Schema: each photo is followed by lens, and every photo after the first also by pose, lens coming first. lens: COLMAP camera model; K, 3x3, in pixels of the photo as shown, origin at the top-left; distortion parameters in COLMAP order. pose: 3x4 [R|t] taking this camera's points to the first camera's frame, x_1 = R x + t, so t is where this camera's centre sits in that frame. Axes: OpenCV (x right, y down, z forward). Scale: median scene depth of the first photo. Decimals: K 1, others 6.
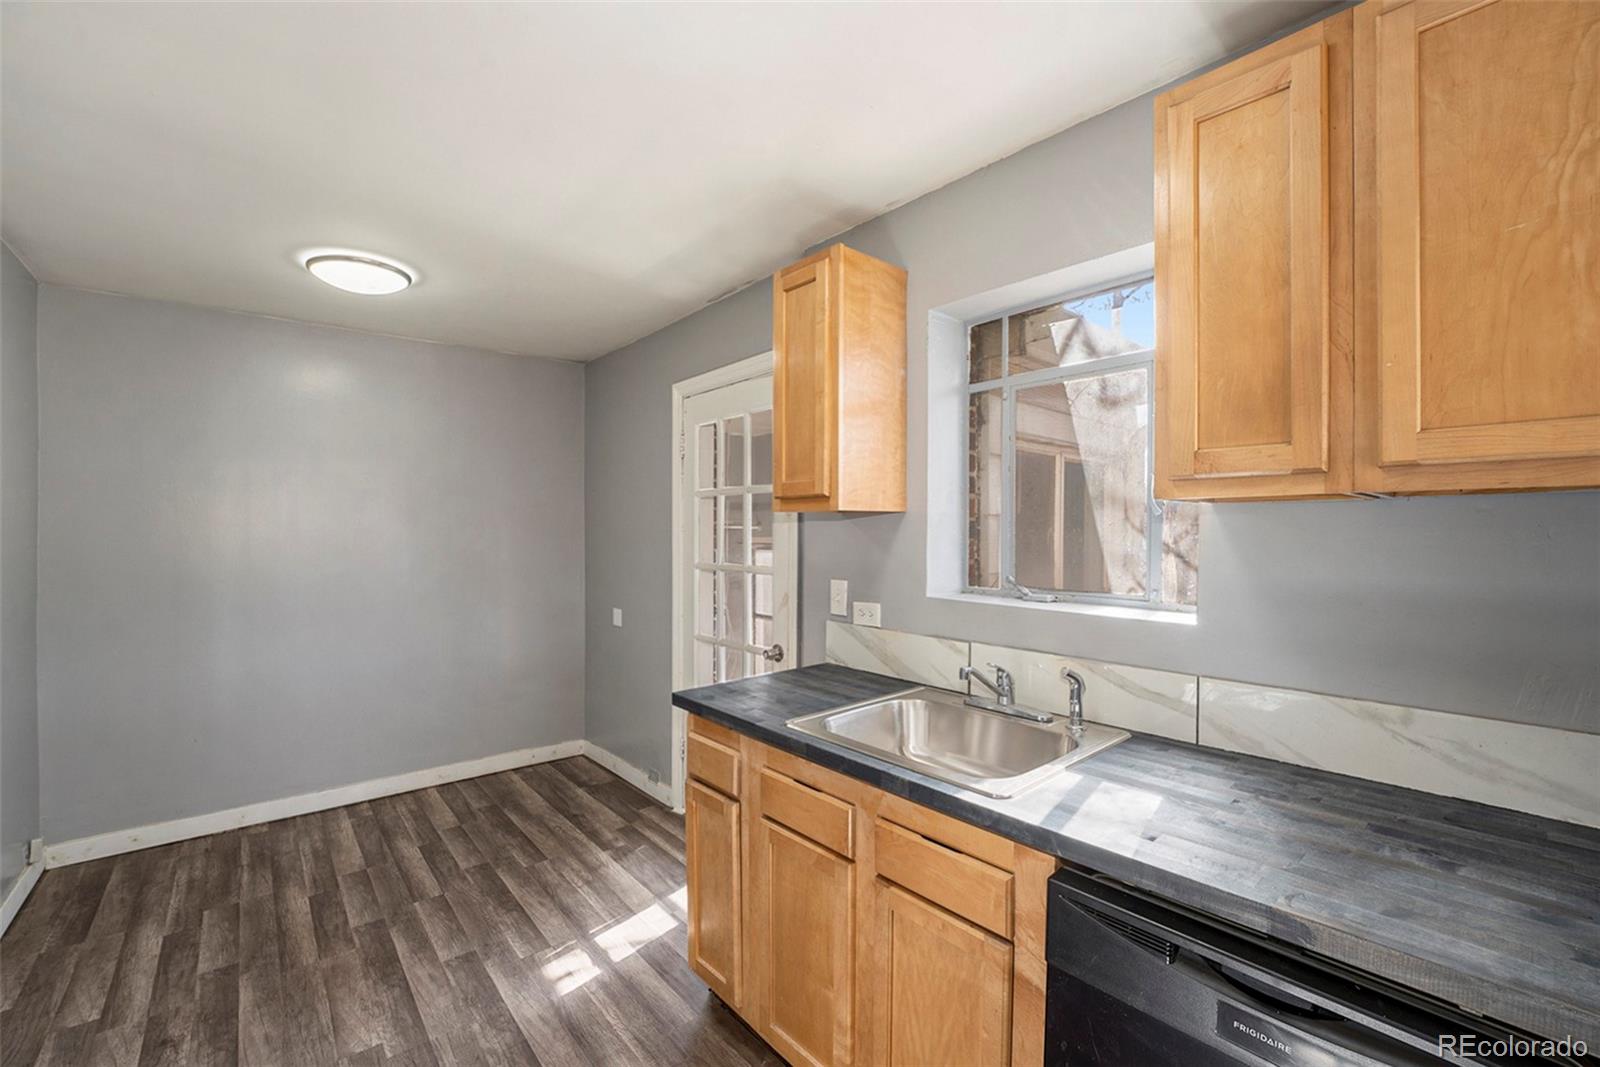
lens RADIAL K [[655.6, 0, 799.1], [0, 655.6, 535.9], [0, 0, 1]] dist [-0.001006, -0.000157]
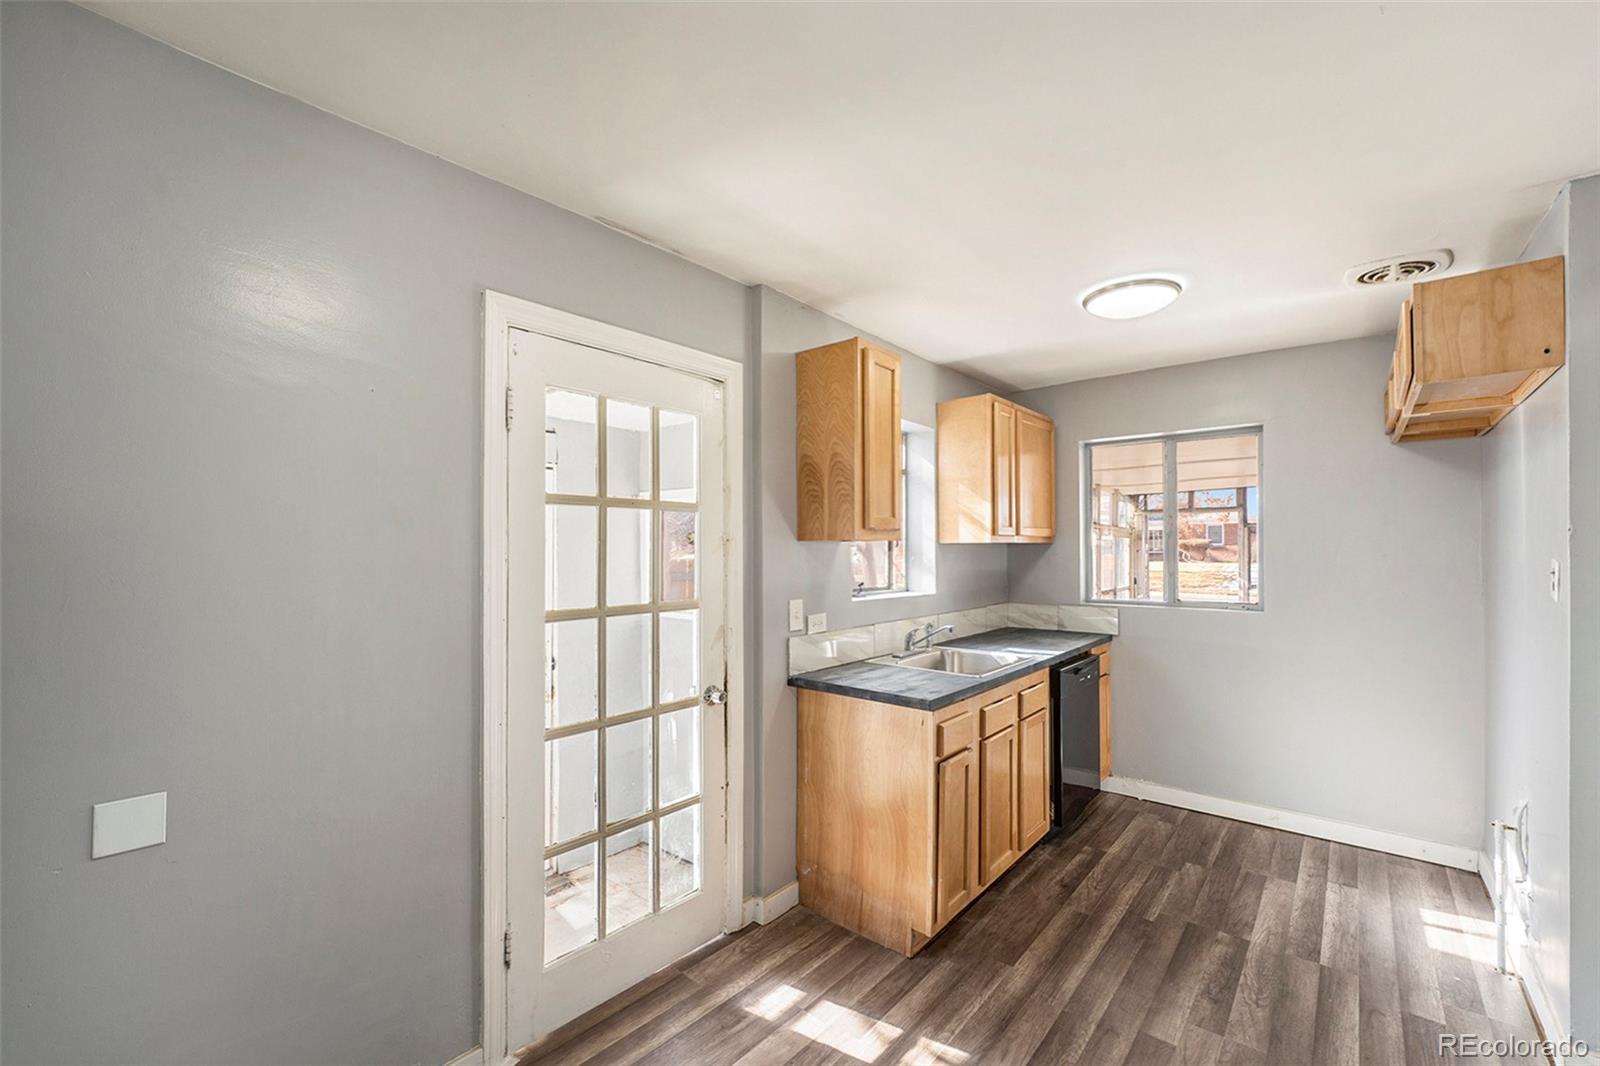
lens RADIAL K [[655.6, 0, 799.0], [0, 655.6, 537.5], [0, 0, 1]] dist [-0.001006, -0.000157]
pose [[-0.142209, 0.016600, 0.989698, -1.142122], [0.006389, 0.999854, -0.015852, -0.024402], [-0.989816, 0.004069, -0.142294, 1.233181]]
